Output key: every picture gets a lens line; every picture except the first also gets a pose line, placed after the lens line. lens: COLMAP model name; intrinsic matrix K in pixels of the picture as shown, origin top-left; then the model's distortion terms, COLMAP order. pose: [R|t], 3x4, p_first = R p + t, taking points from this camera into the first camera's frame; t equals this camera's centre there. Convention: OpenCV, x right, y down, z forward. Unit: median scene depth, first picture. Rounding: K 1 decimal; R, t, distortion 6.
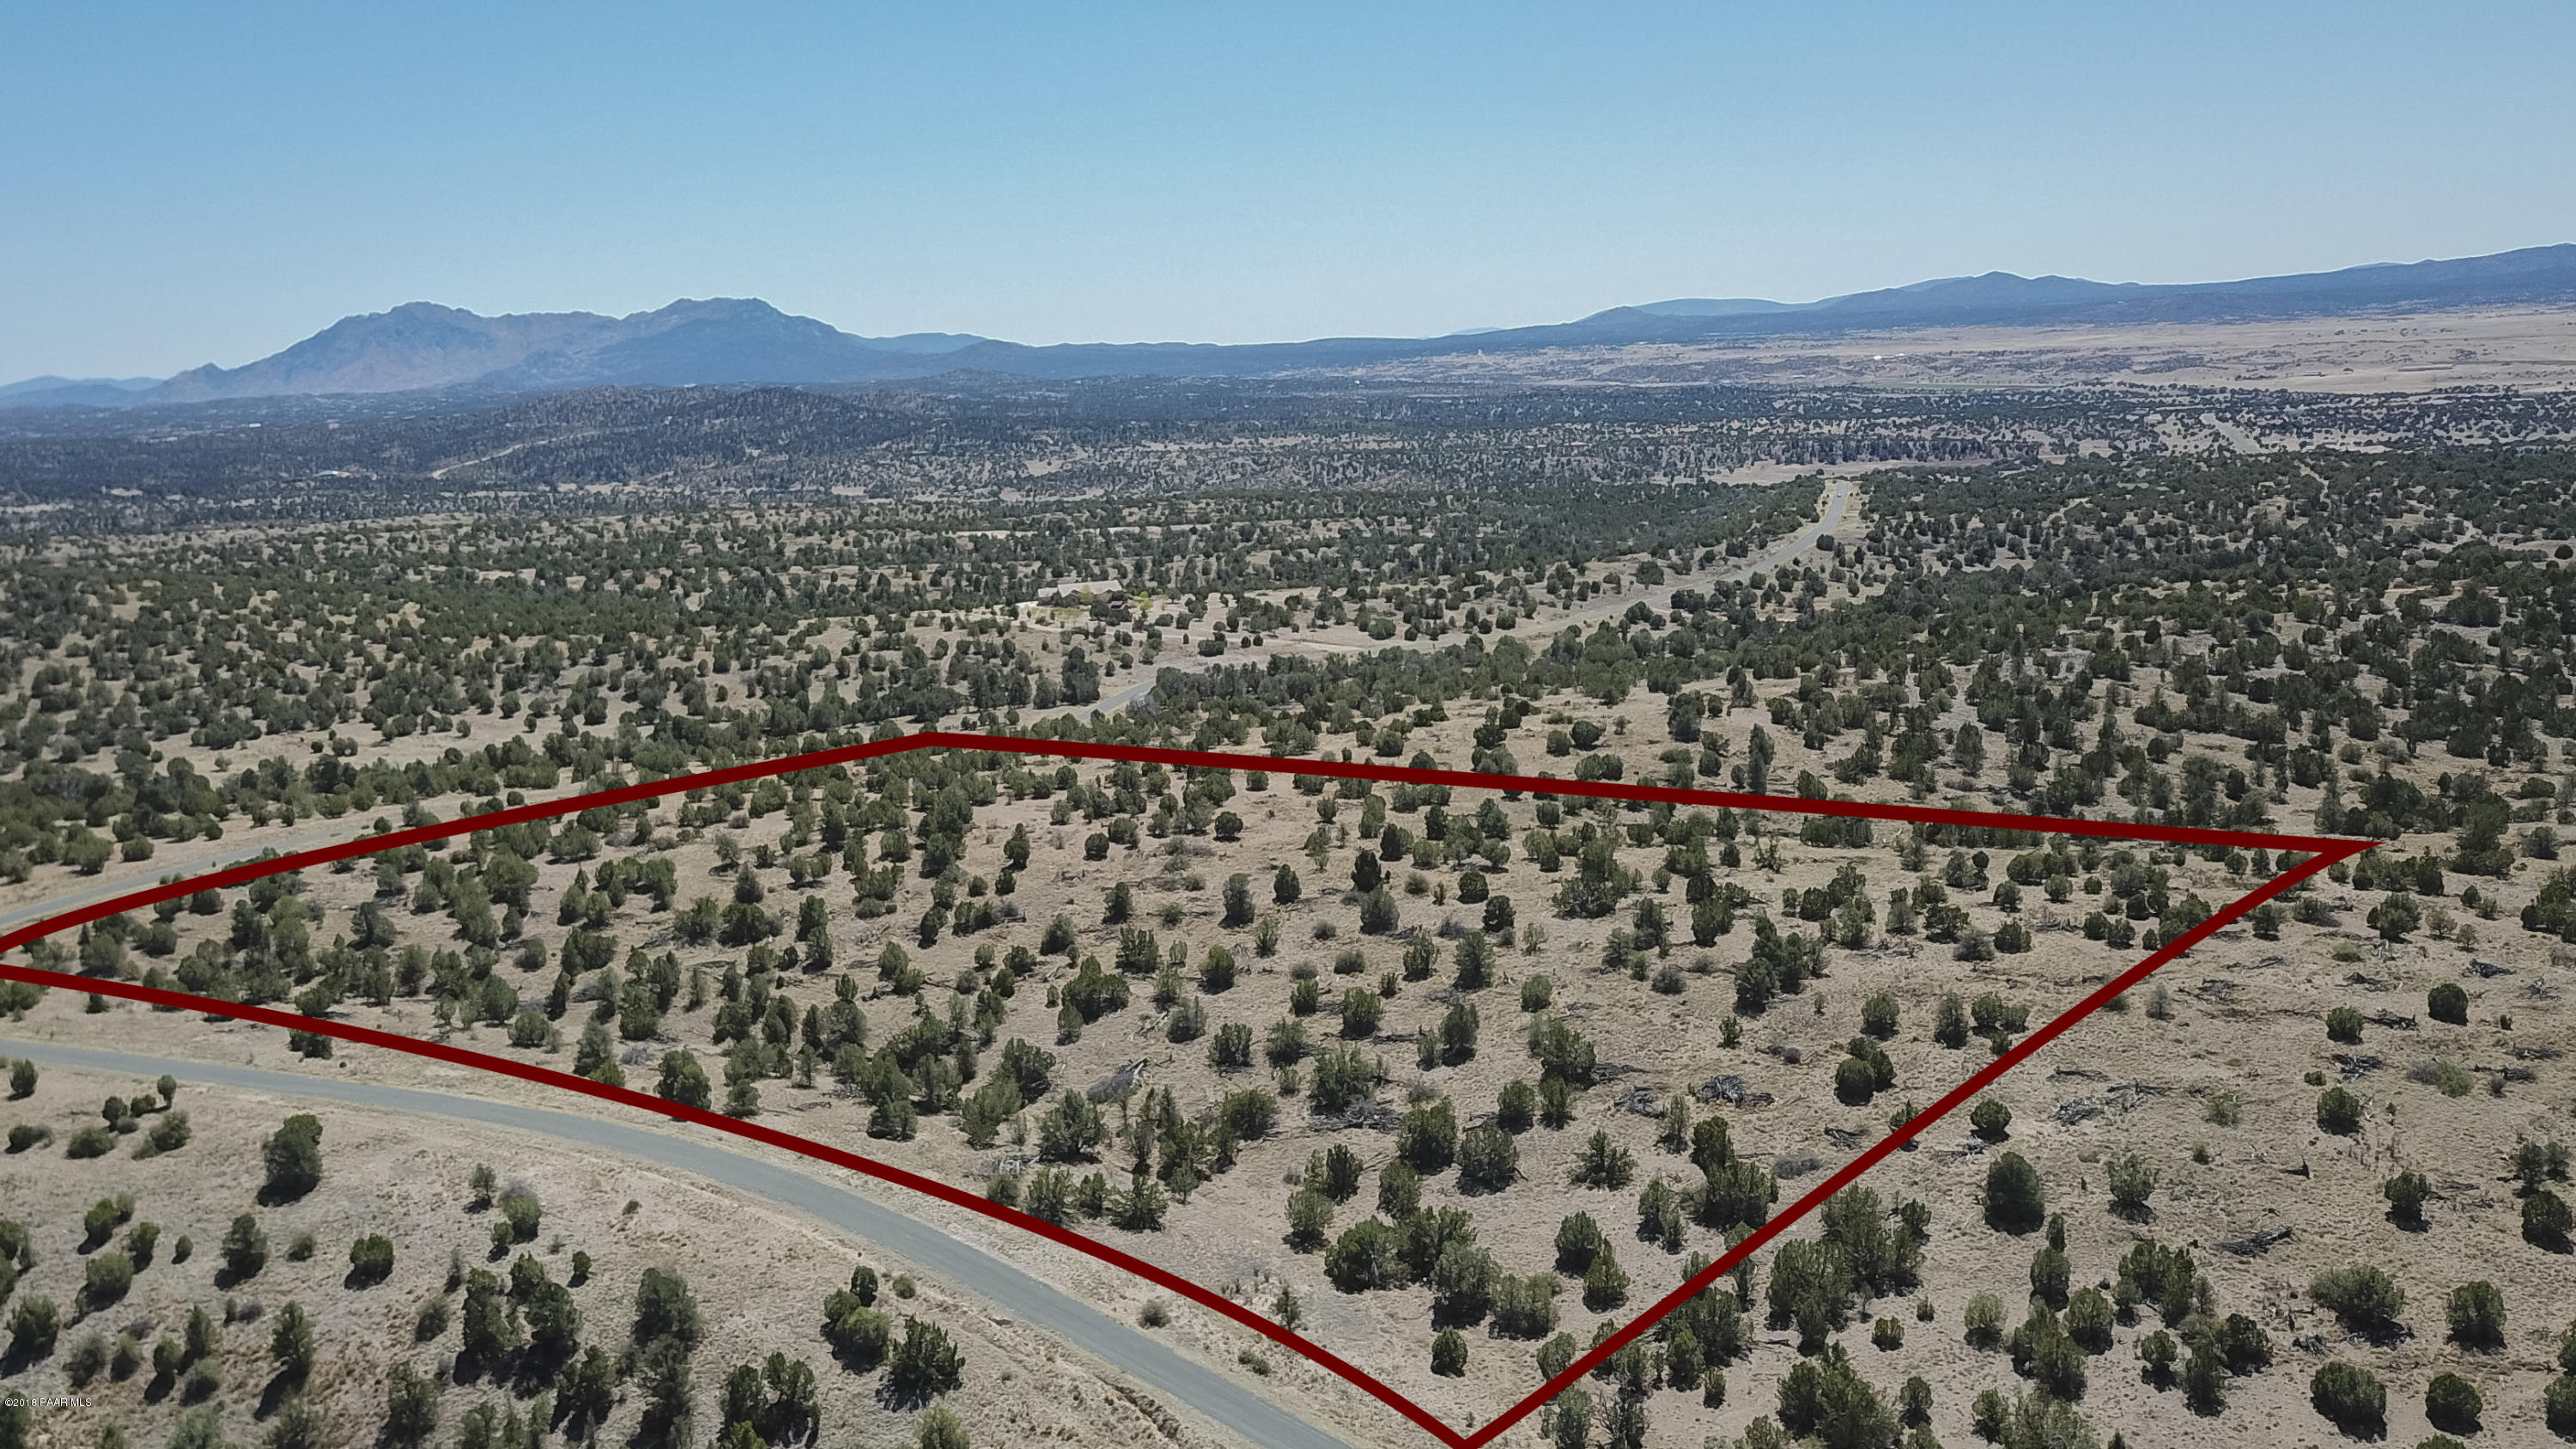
lens RADIAL K [[1884.3, 0, 1288.3], [0, 1884.3, 732.8], [0, 0, 1]] dist [0.000634, 0.001439]
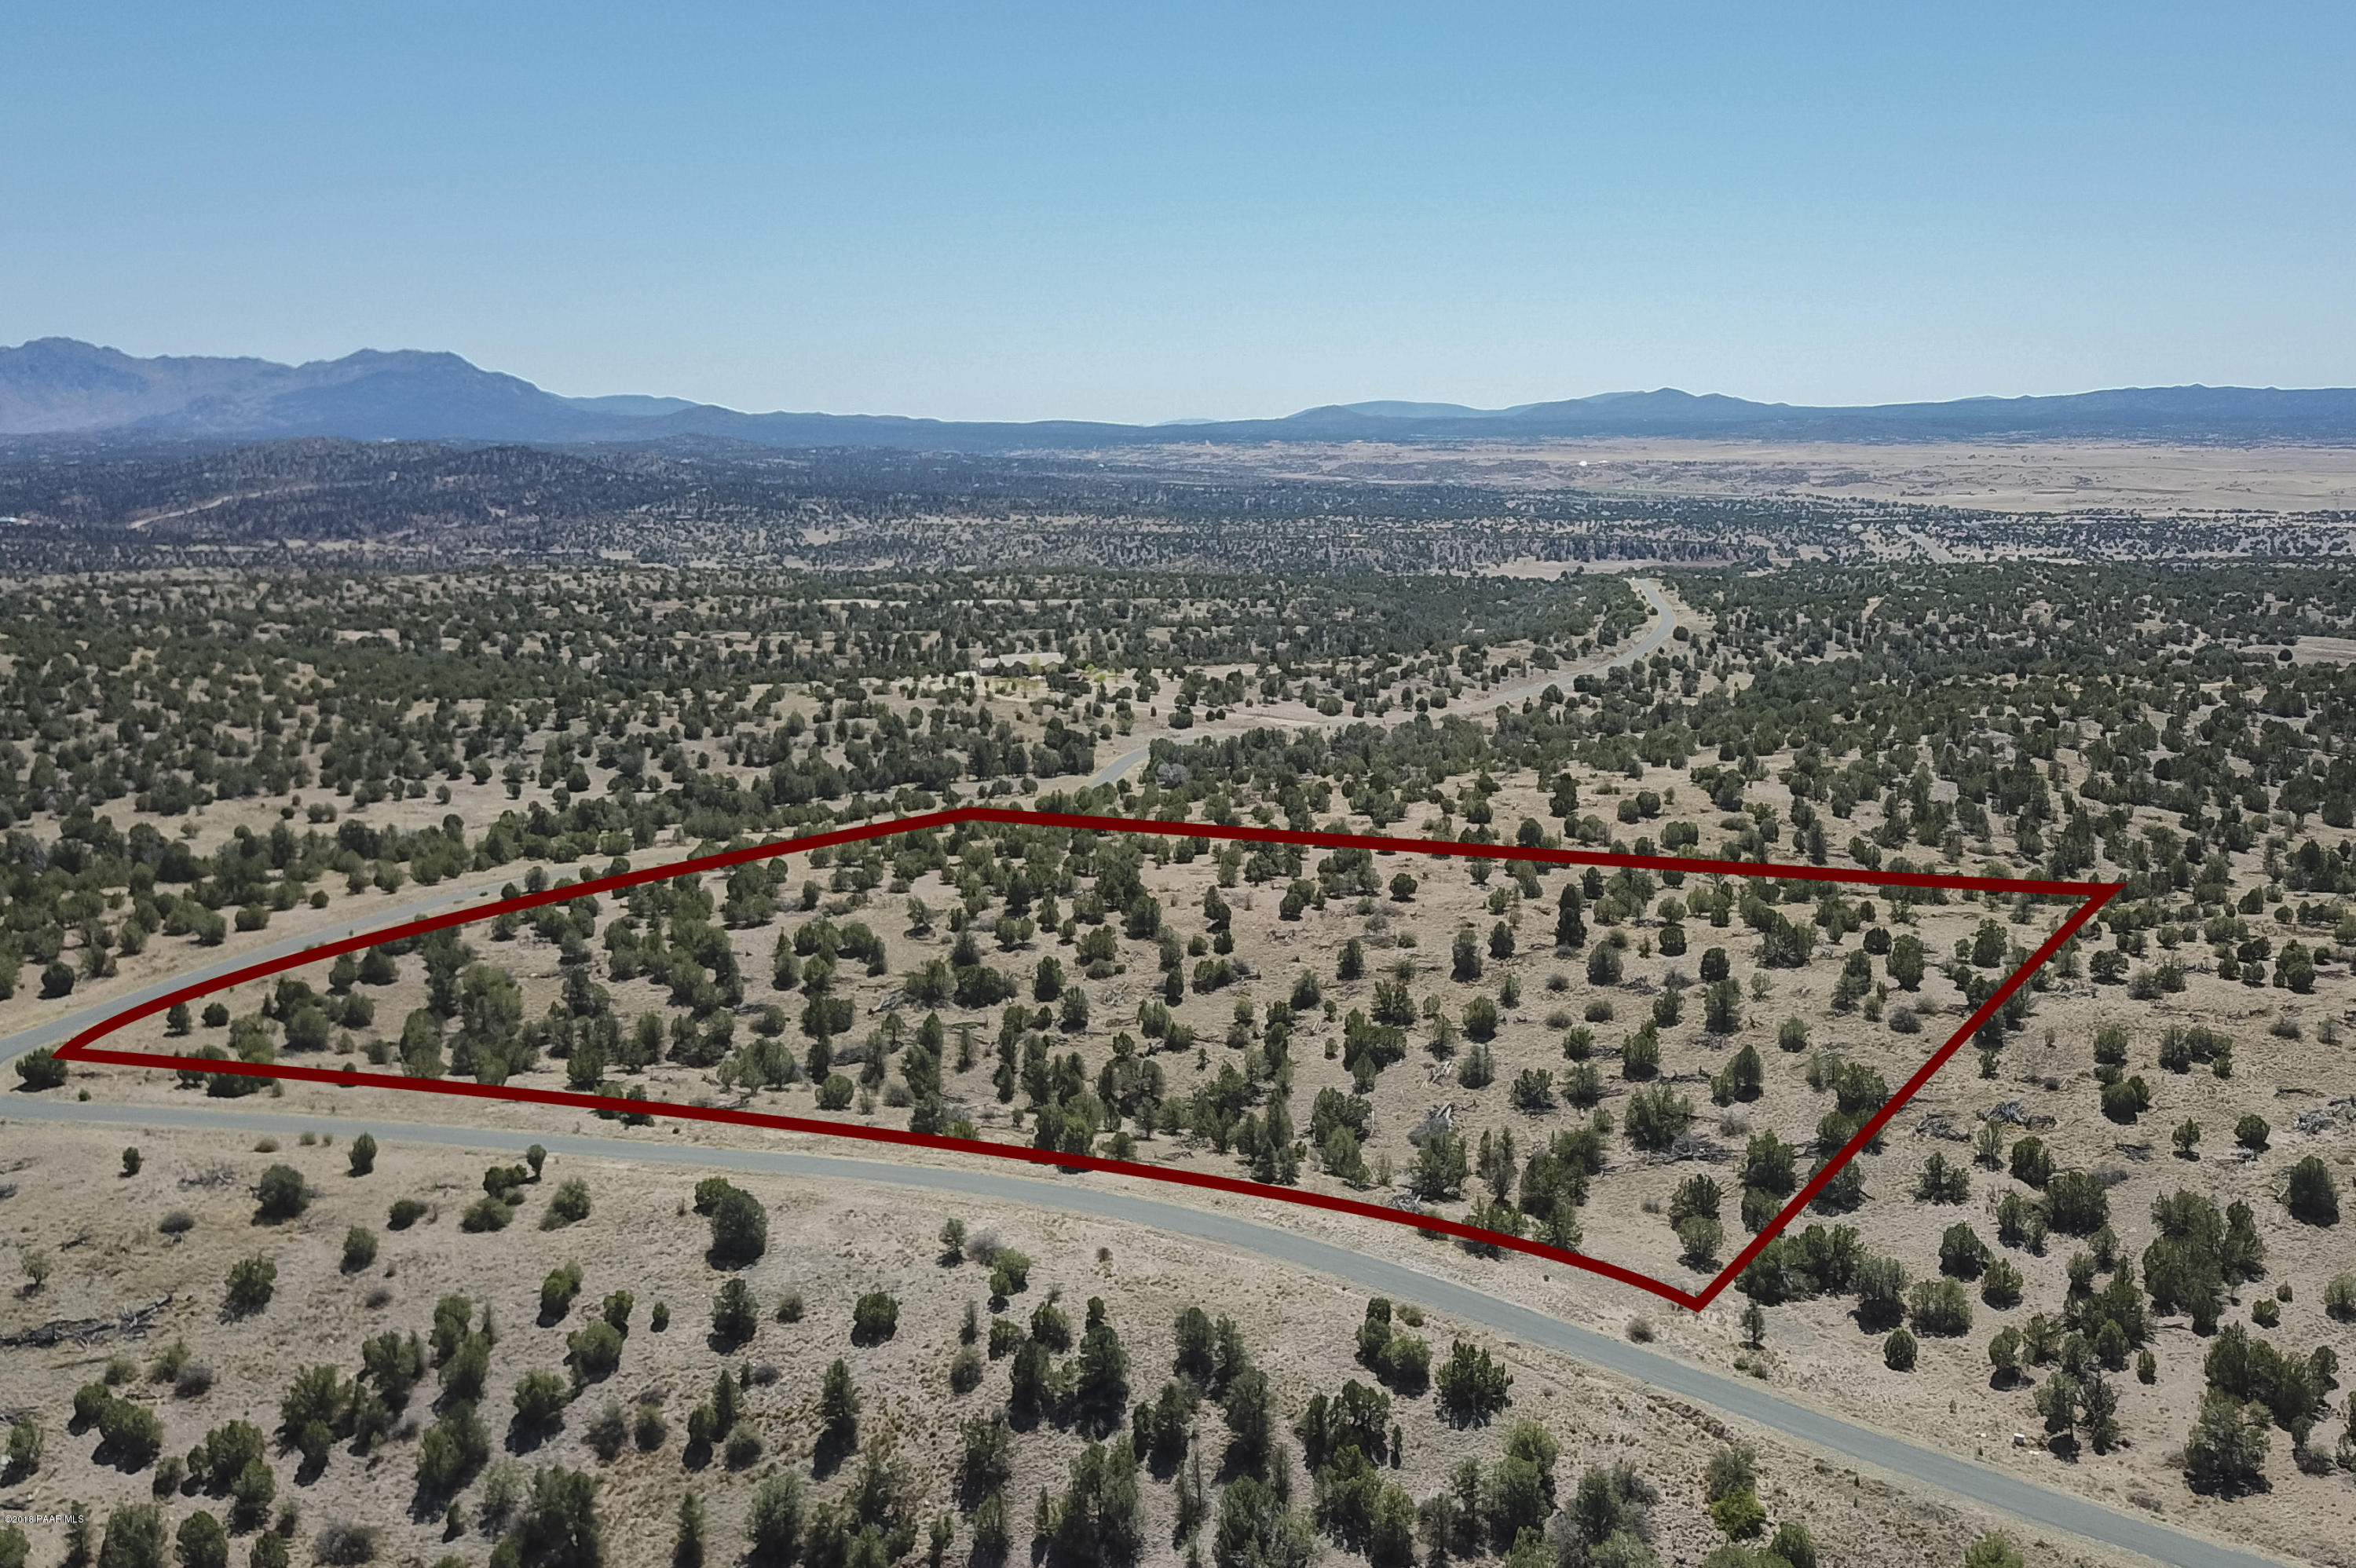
lens RADIAL K [[1859.7, 0, 1174.3], [0, 1859.7, 831.0], [0, 0, 1]] dist [-0.002923, 0.012434]
pose [[0.981232, 0.002406, 0.192816, -0.245209], [-0.004127, 0.999955, 0.008524, 0.006579], [-0.192787, -0.009160, 0.981198, 0.004049]]
